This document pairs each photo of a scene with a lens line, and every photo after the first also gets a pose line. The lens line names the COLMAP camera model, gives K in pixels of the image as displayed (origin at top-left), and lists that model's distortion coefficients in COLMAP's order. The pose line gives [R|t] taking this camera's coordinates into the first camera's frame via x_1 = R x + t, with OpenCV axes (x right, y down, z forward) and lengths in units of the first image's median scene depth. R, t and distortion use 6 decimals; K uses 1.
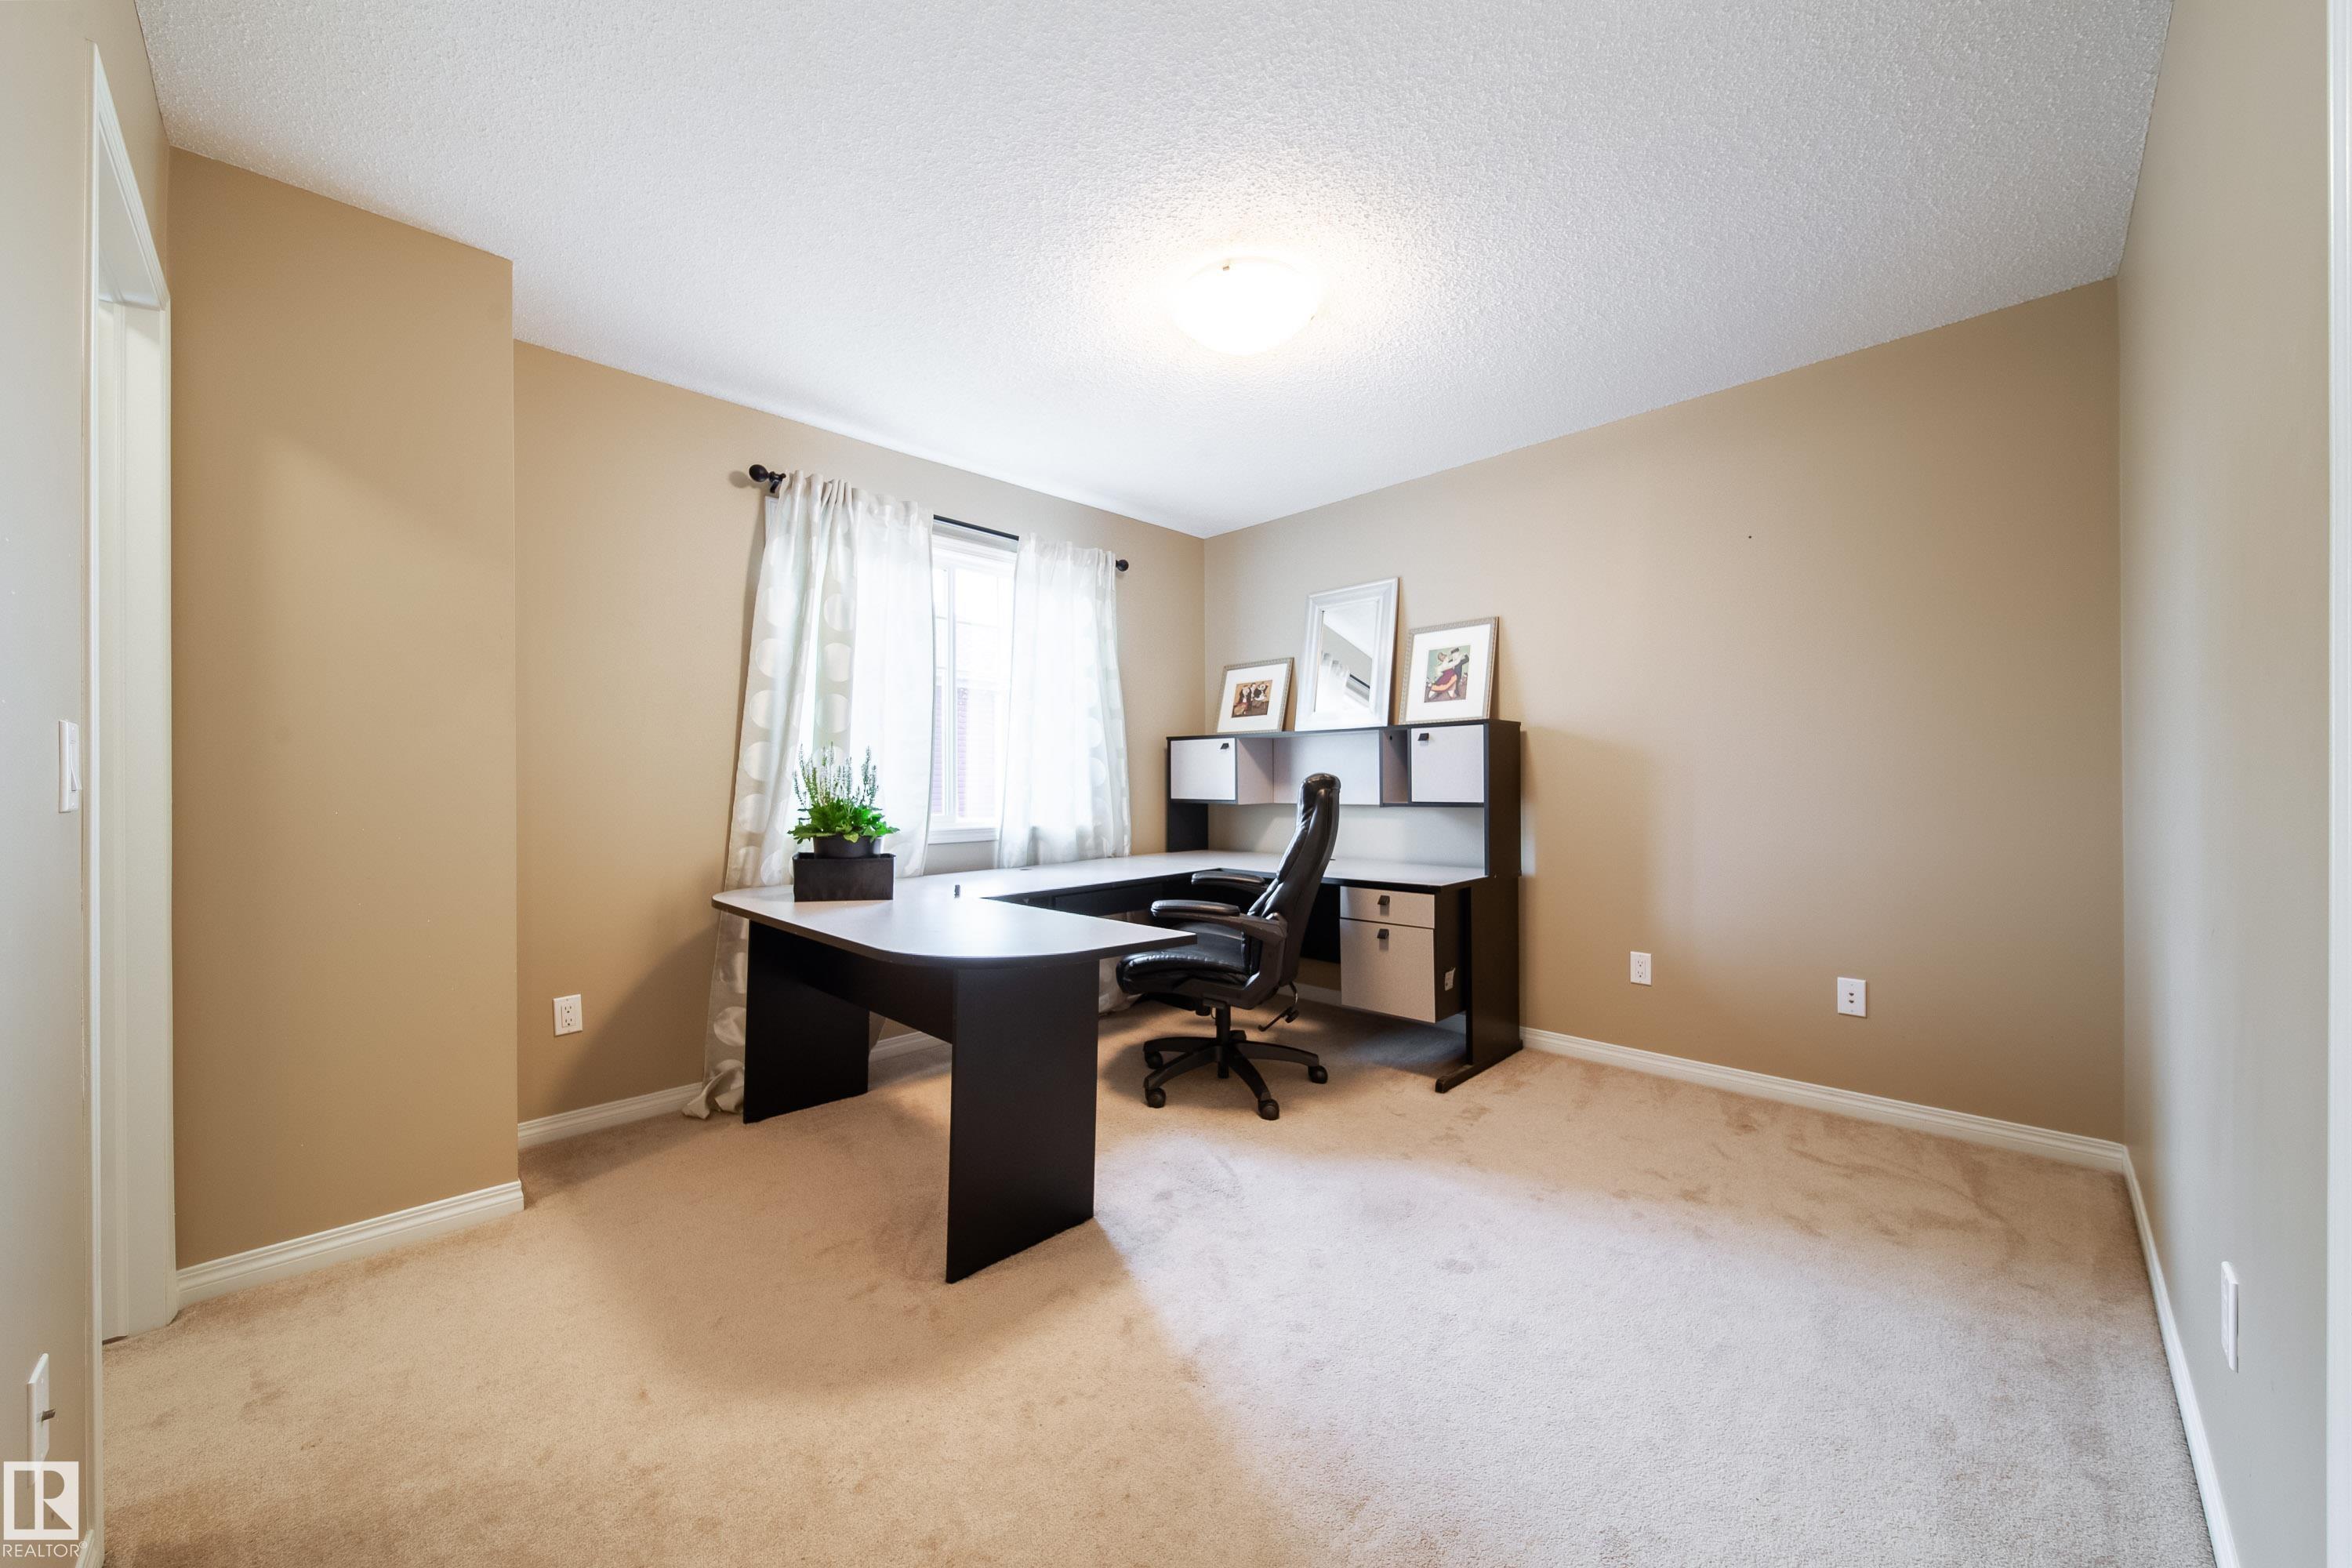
lens RADIAL K [[843.1, 0, 1182.4], [0, 843.1, 789.3], [0, 0, 1]] dist [0.003223, -0.001201]
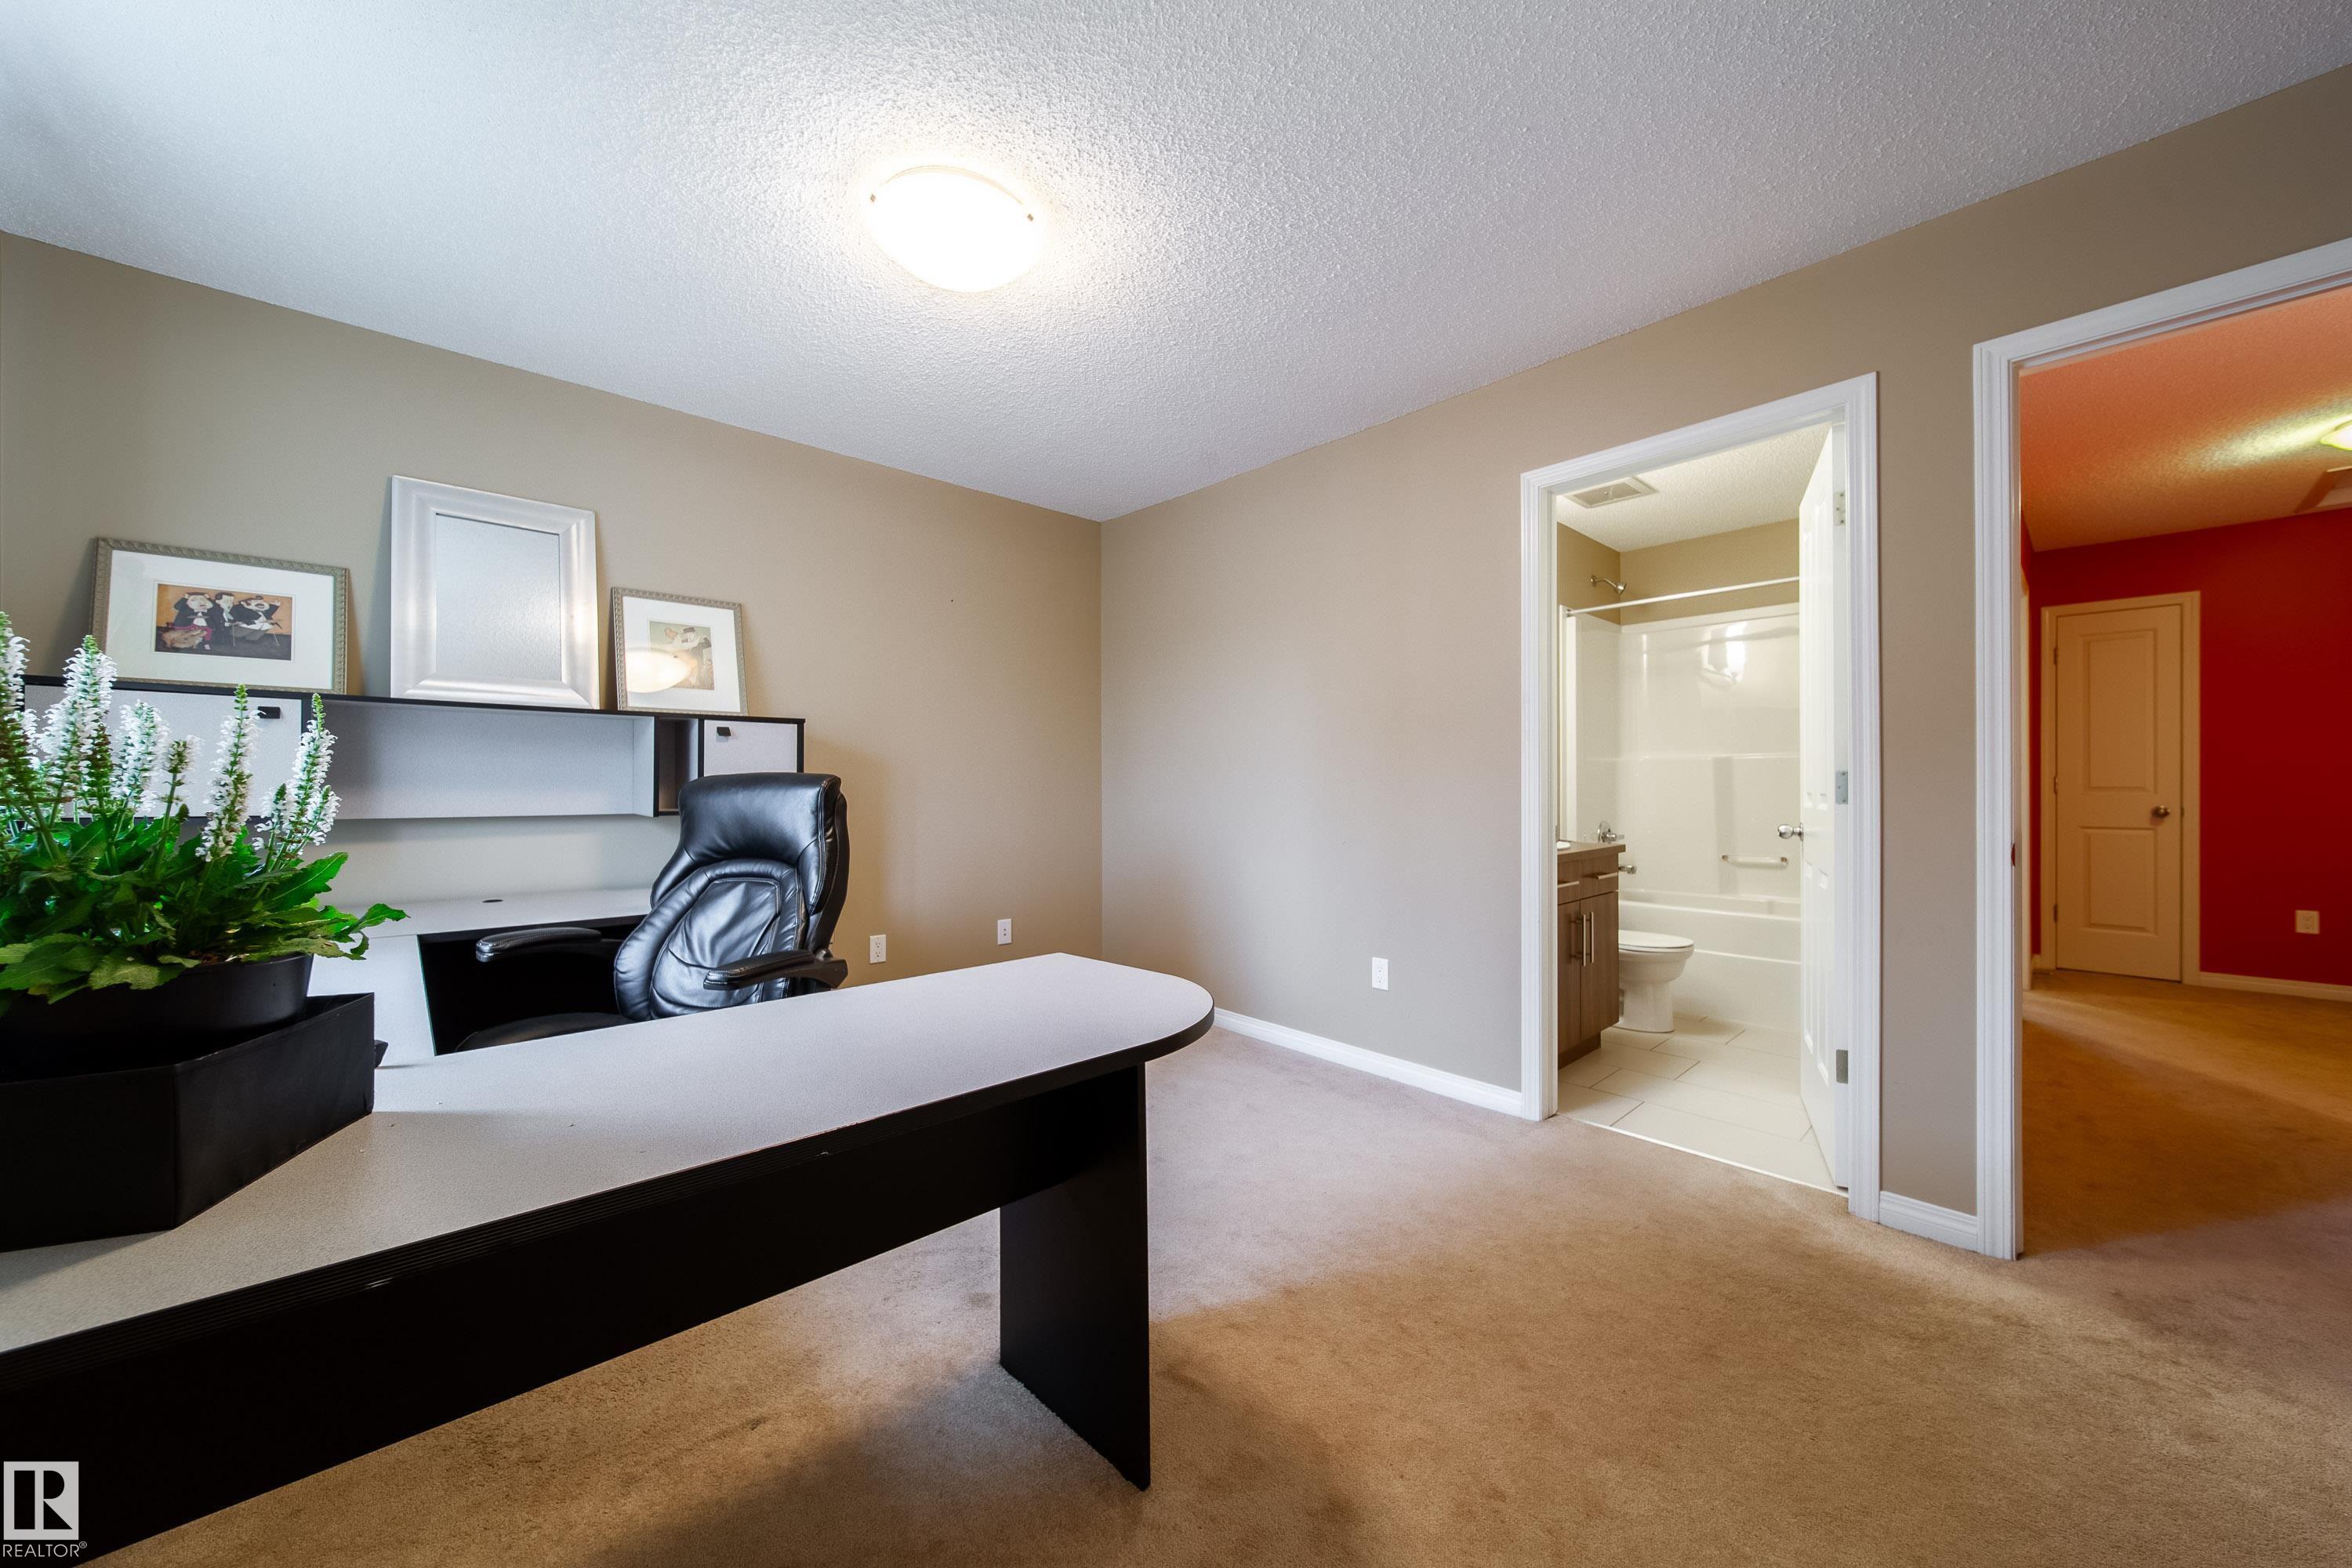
lens RADIAL K [[843.1, 0, 1174.0], [0, 843.1, 787.4], [0, 0, 1]] dist [0.003223, -0.001201]
pose [[0.033818, 0.001815, 0.999426, -0.506186], [0.007040, 0.999973, -0.002054, -0.001434], [-0.999403, 0.007106, 0.033804, 0.491086]]
